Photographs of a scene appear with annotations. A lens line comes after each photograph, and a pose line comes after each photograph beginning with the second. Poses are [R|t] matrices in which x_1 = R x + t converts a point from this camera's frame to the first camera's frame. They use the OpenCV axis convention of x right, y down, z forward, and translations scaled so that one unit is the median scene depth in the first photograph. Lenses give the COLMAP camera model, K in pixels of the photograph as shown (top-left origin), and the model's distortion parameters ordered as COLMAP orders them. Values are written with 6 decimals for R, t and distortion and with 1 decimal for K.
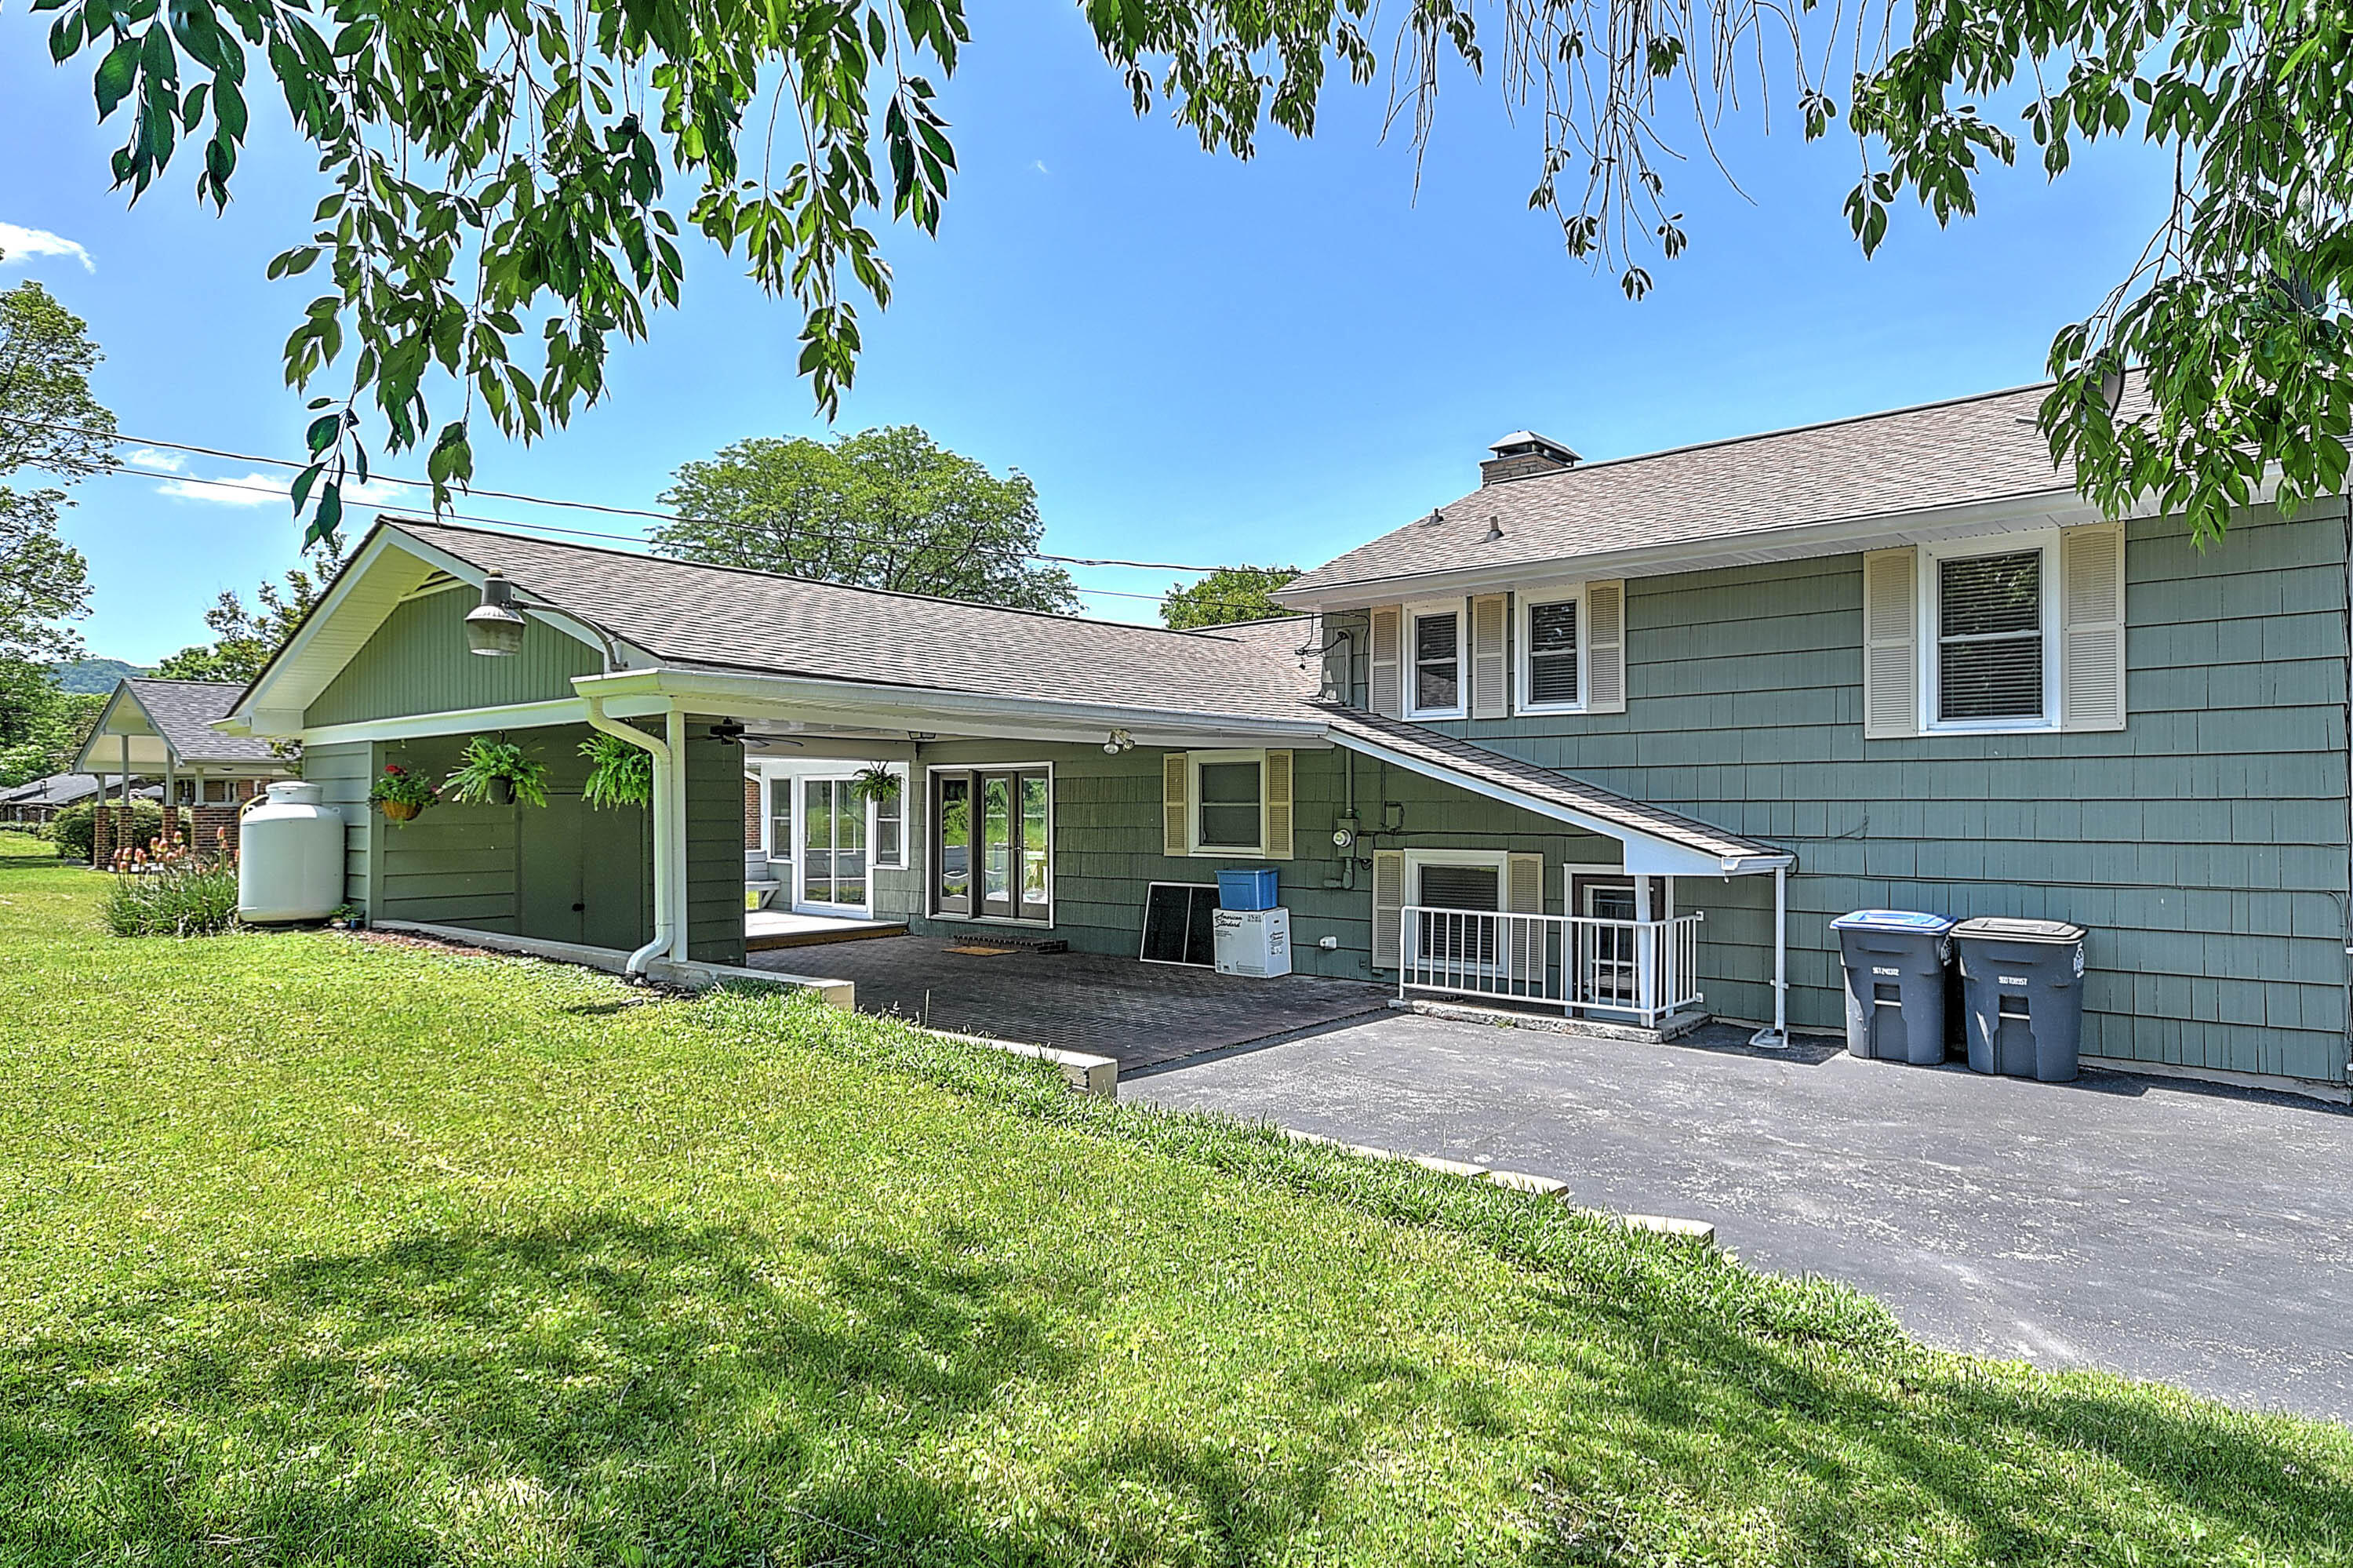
lens RADIAL K [[1369.0, 0, 1176.5], [0, 1369.0, 784.0], [0, 0, 1]] dist [0.000339, 0.000107]
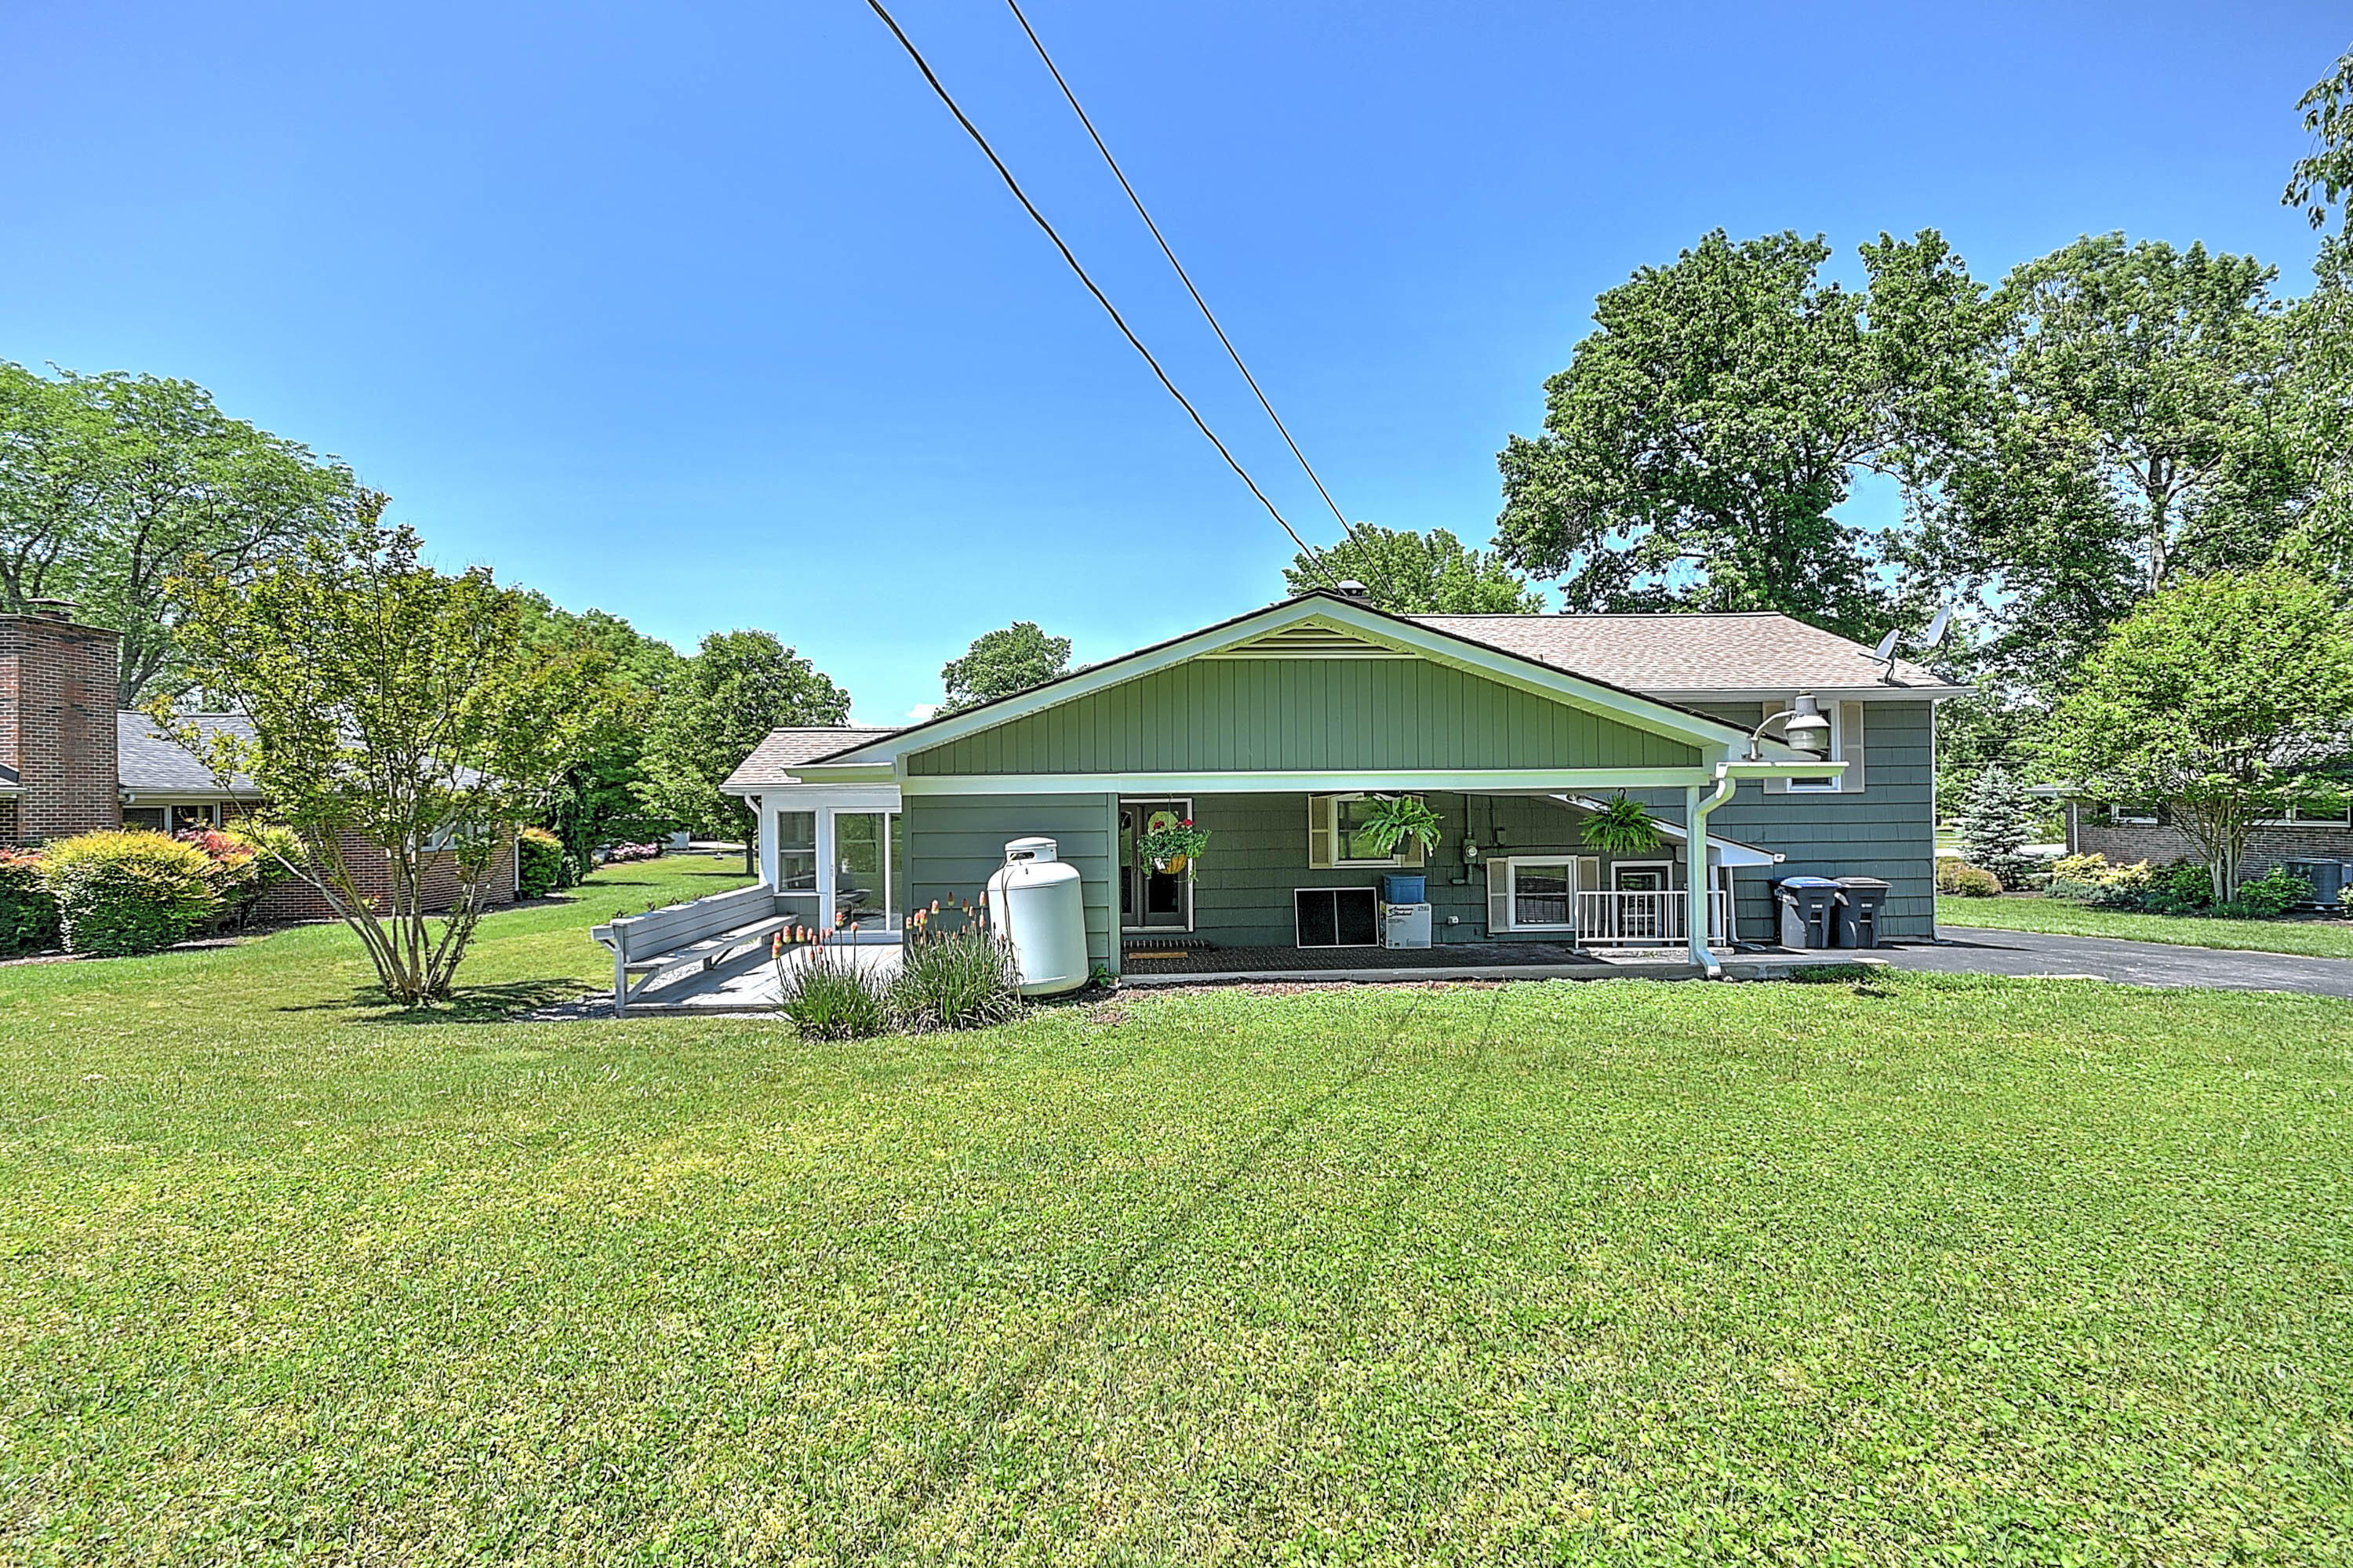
lens RADIAL K [[1035.8, 0, 1175.7], [0, 1035.8, 790.3], [0, 0, 1]] dist [0.012309, -0.007221]
pose [[0.706523, 0.000335, 0.707690, -1.069007], [-0.000906, 0.999999, 0.000431, -0.033742], [-0.707690, -0.000945, 0.706523, 0.463836]]
